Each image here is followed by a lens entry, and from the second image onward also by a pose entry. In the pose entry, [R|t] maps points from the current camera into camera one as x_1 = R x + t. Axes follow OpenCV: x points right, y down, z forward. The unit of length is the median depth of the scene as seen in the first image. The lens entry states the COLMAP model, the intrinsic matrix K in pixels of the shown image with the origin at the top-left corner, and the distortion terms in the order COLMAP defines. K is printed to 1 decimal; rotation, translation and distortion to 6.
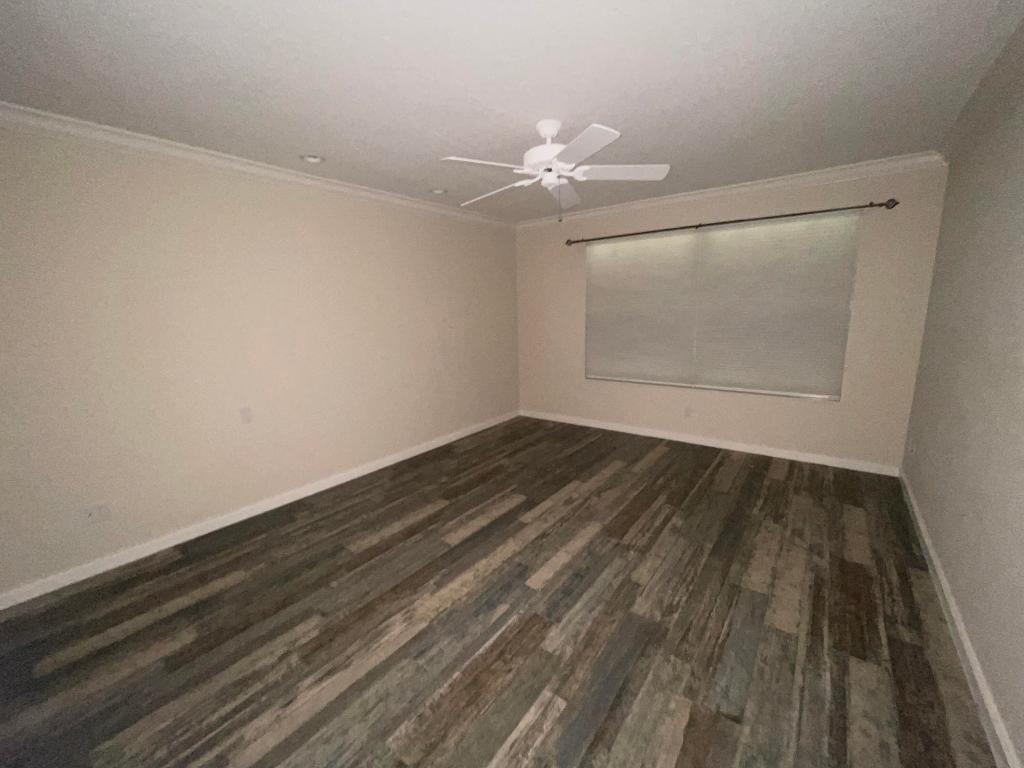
lens RADIAL K [[417.4, 0, 512.0], [0, 417.4, 384.0], [0, 0, 1]] dist [-0.003709, 0.000429]
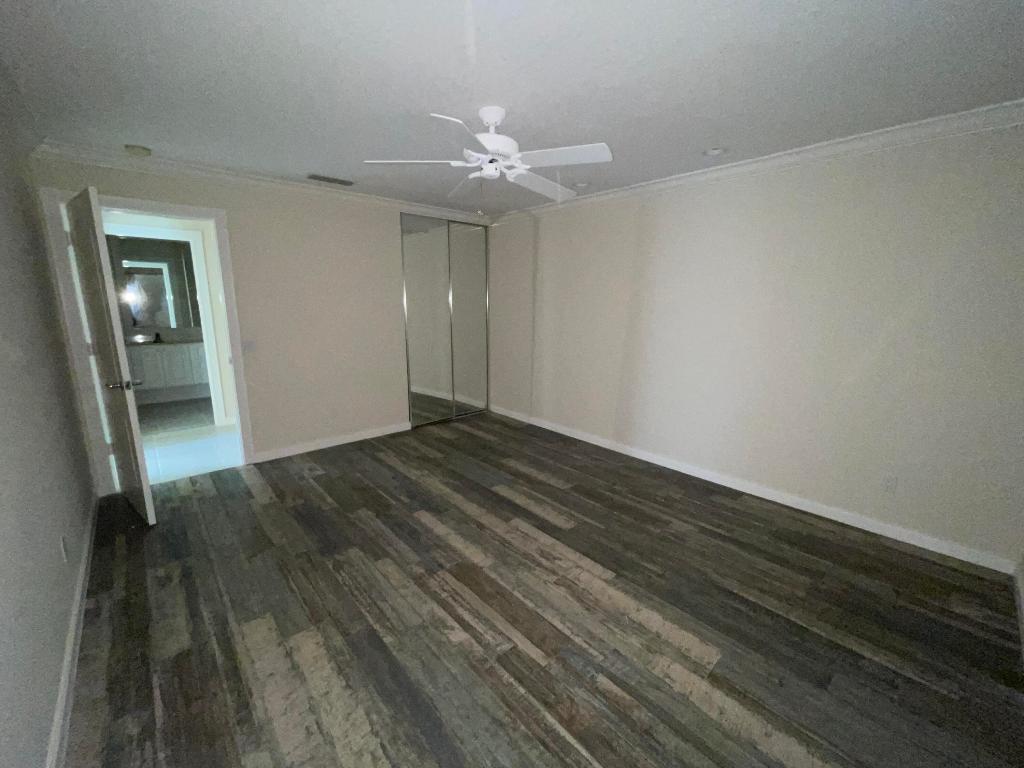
lens RADIAL K [[417.4, 0, 512.0], [0, 417.4, 384.0], [0, 0, 1]] dist [-0.003709, 0.000429]
pose [[-0.186926, 0.221857, -0.956994, 1.084062], [-0.183540, 0.949125, 0.255882, -0.277696], [0.965076, 0.223477, -0.136697, 1.270038]]
